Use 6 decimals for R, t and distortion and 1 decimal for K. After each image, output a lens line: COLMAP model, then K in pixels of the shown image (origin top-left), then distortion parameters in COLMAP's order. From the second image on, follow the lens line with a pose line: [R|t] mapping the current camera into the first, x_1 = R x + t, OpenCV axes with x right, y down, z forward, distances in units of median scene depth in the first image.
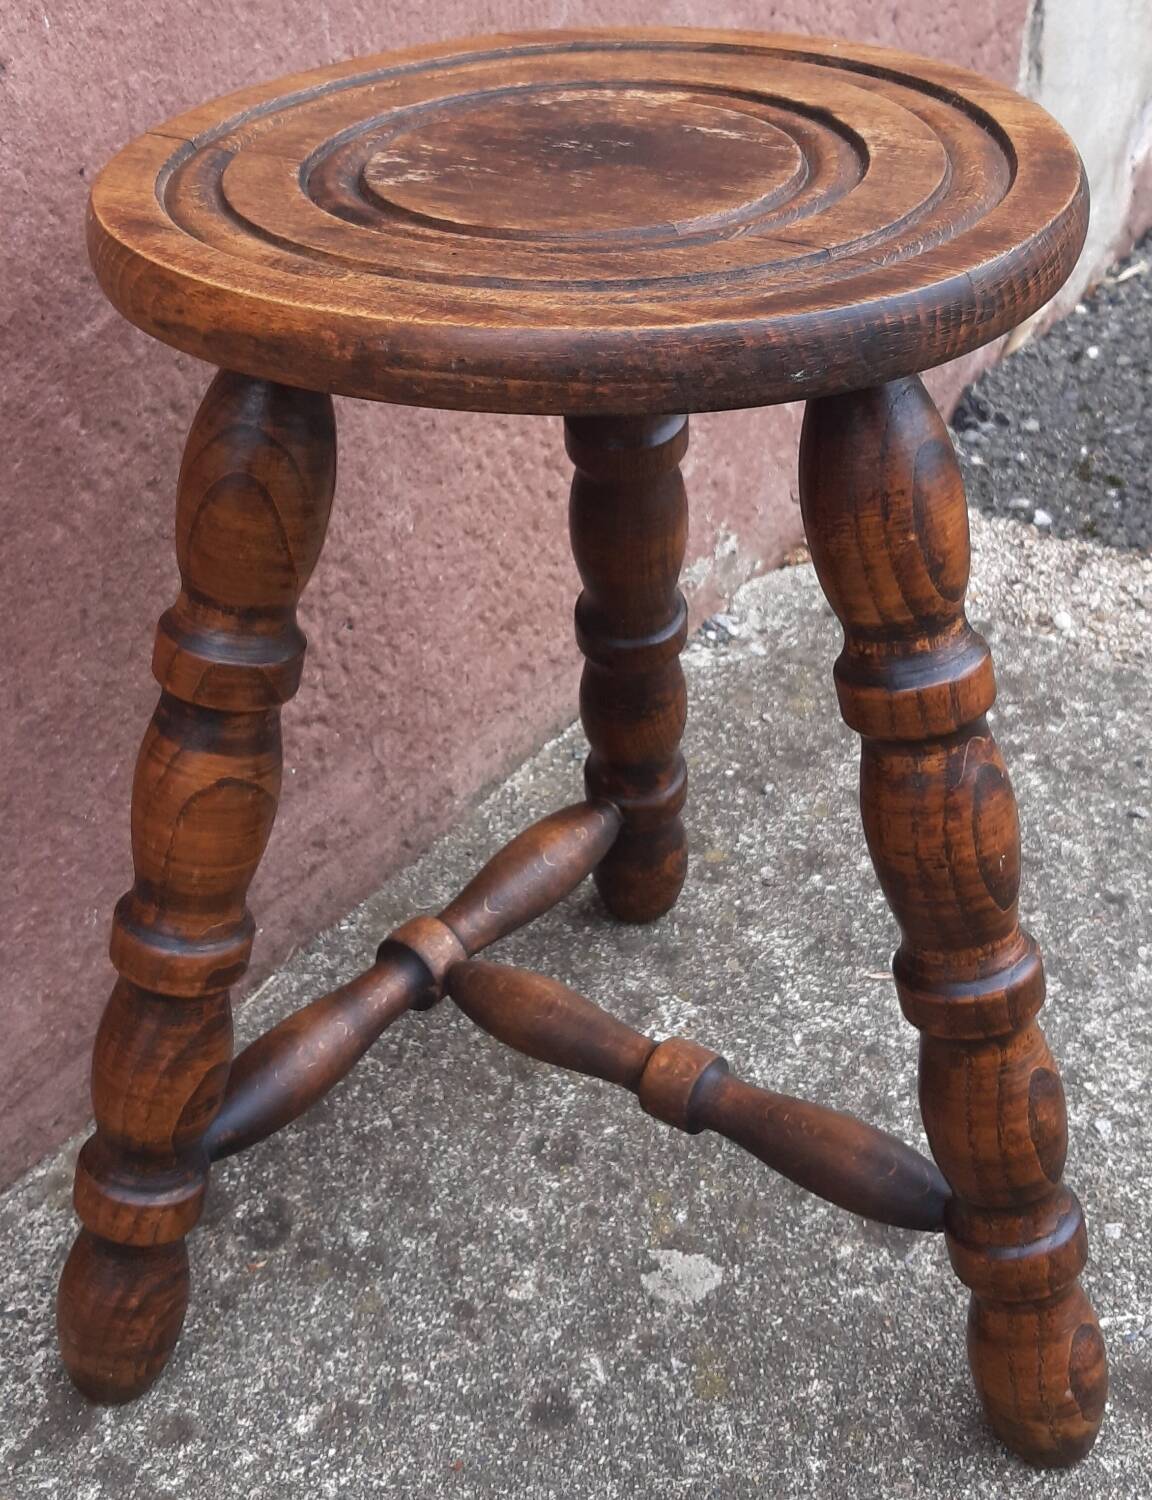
lens RADIAL K [[2176.5, 0, 565.2], [0, 2176.5, 661.7], [0, 0, 1]] dist [0.068451, 0.000000]
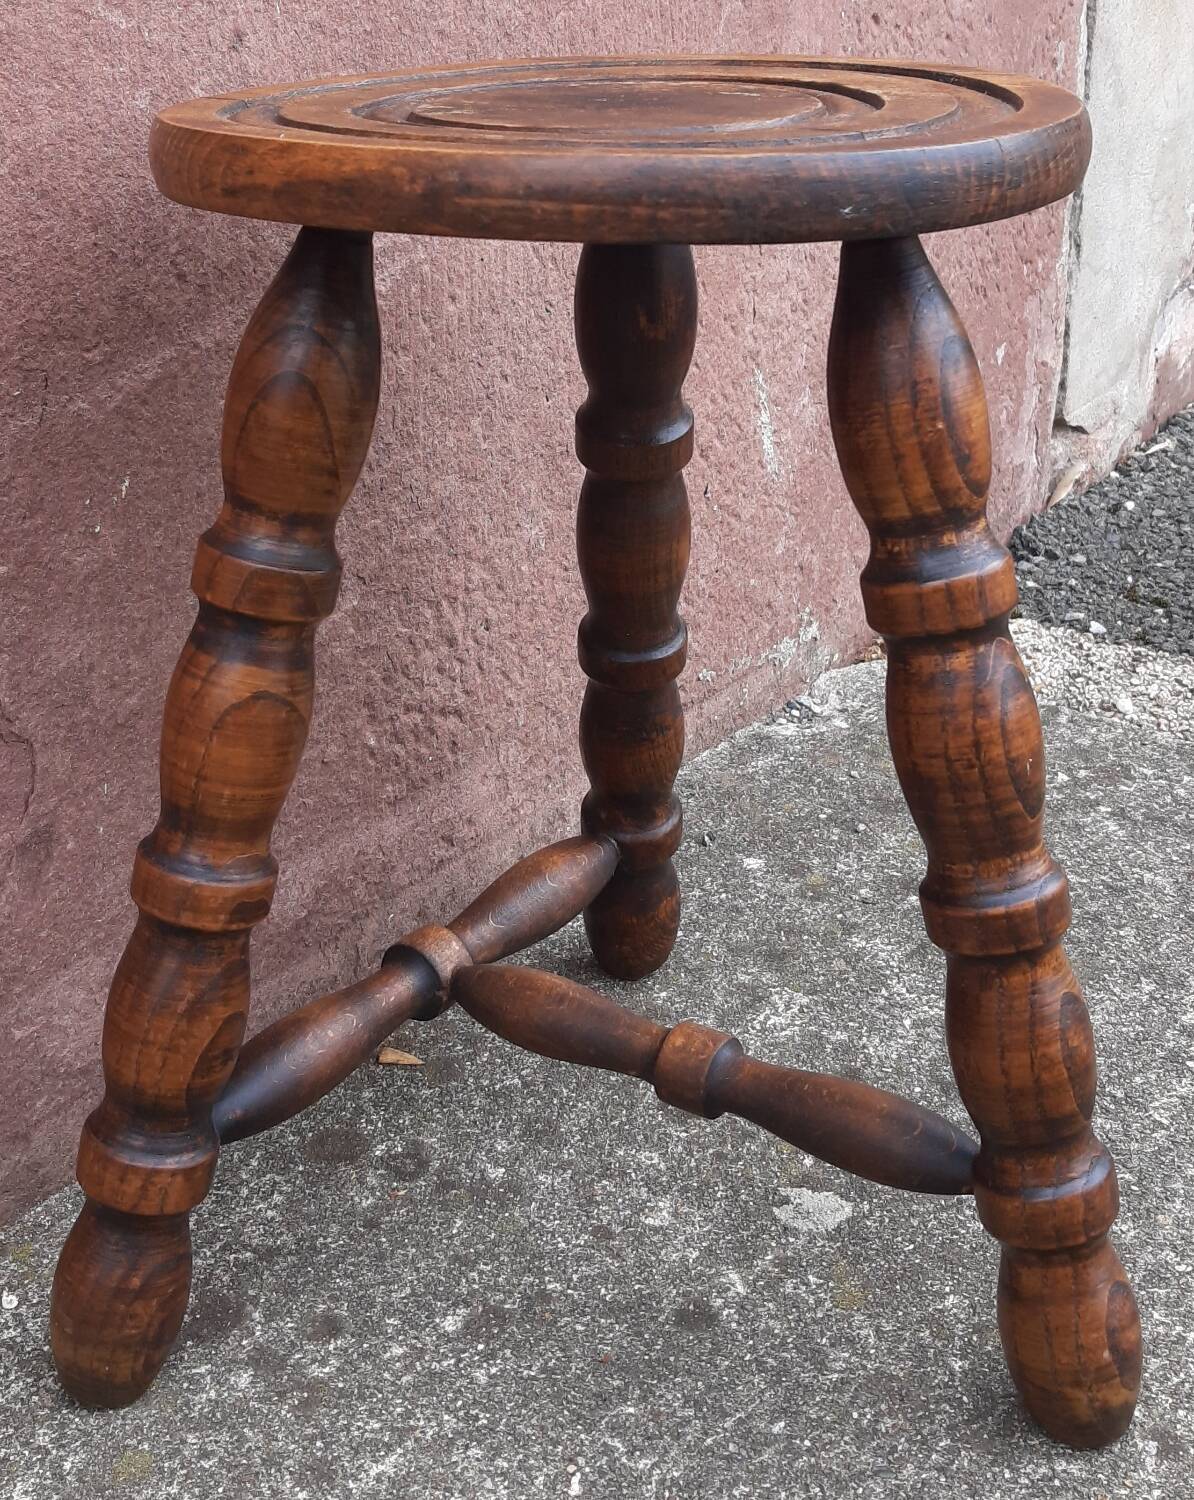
lens RADIAL K [[2082.3, 0, 593.2], [0, 2082.3, 590.8], [0, 0, 1]] dist [0.057143, 0.000000]
pose [[0.999676, 0.022804, 0.011352, -0.064004], [-0.020324, 0.982676, -0.184215, 0.169458], [-0.015356, 0.183924, 0.982820, -0.016989]]
